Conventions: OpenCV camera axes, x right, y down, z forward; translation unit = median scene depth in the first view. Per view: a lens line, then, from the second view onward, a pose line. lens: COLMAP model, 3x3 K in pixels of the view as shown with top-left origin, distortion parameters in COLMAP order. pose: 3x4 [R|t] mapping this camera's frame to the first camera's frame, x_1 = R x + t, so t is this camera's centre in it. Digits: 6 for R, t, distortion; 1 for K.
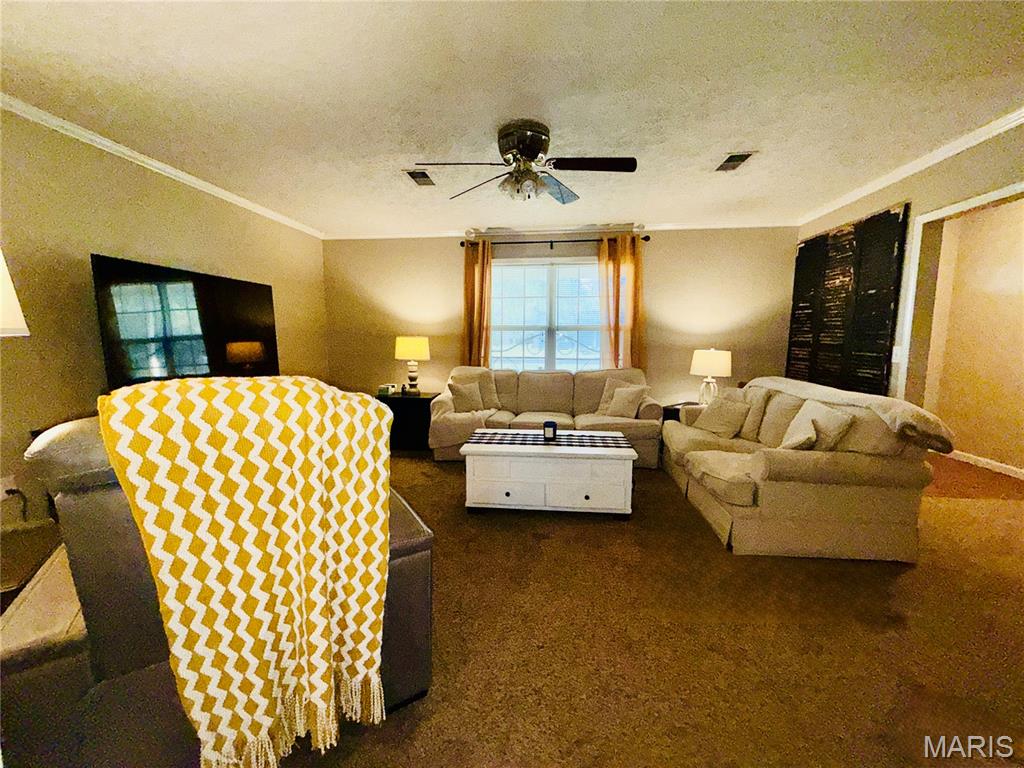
lens RADIAL K [[409.7, 0, 507.4], [0, 409.7, 383.7], [0, 0, 1]] dist [0.000370, 0.000452]
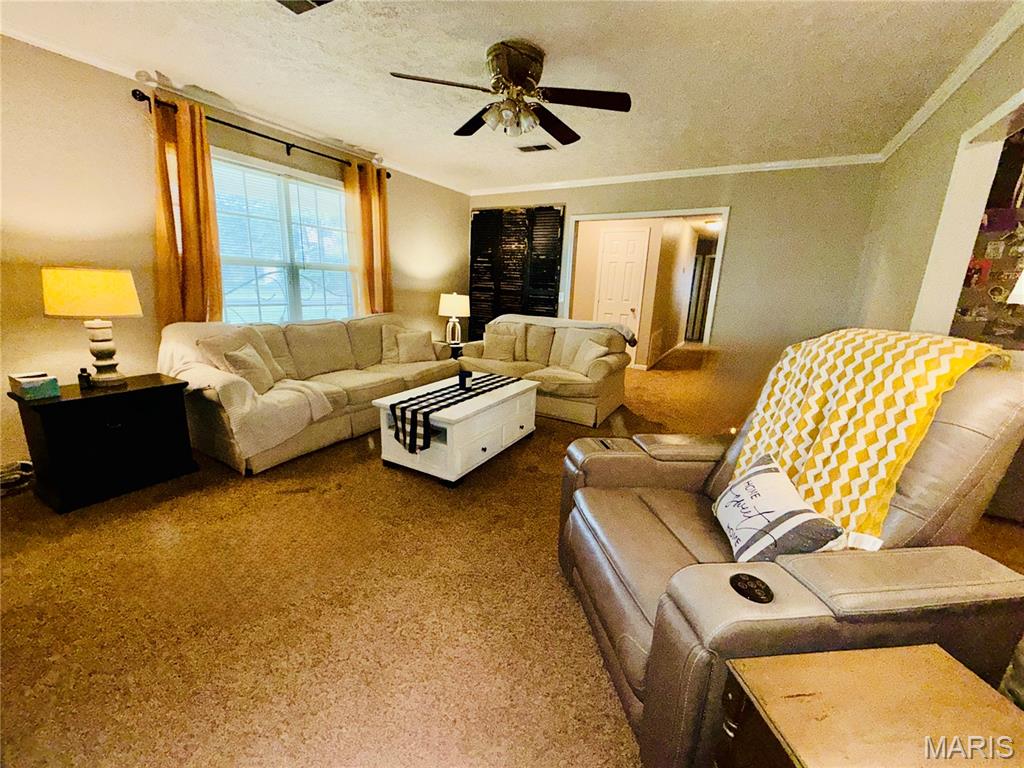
lens RADIAL K [[409.7, 0, 515.1], [0, 409.7, 385.0], [0, 0, 1]] dist [0.000370, 0.000452]
pose [[0.395042, -0.203426, 0.895857, -0.509823], [0.067909, 0.978973, 0.192354, -0.039325], [-0.916150, -0.015151, 0.400550, 0.342538]]
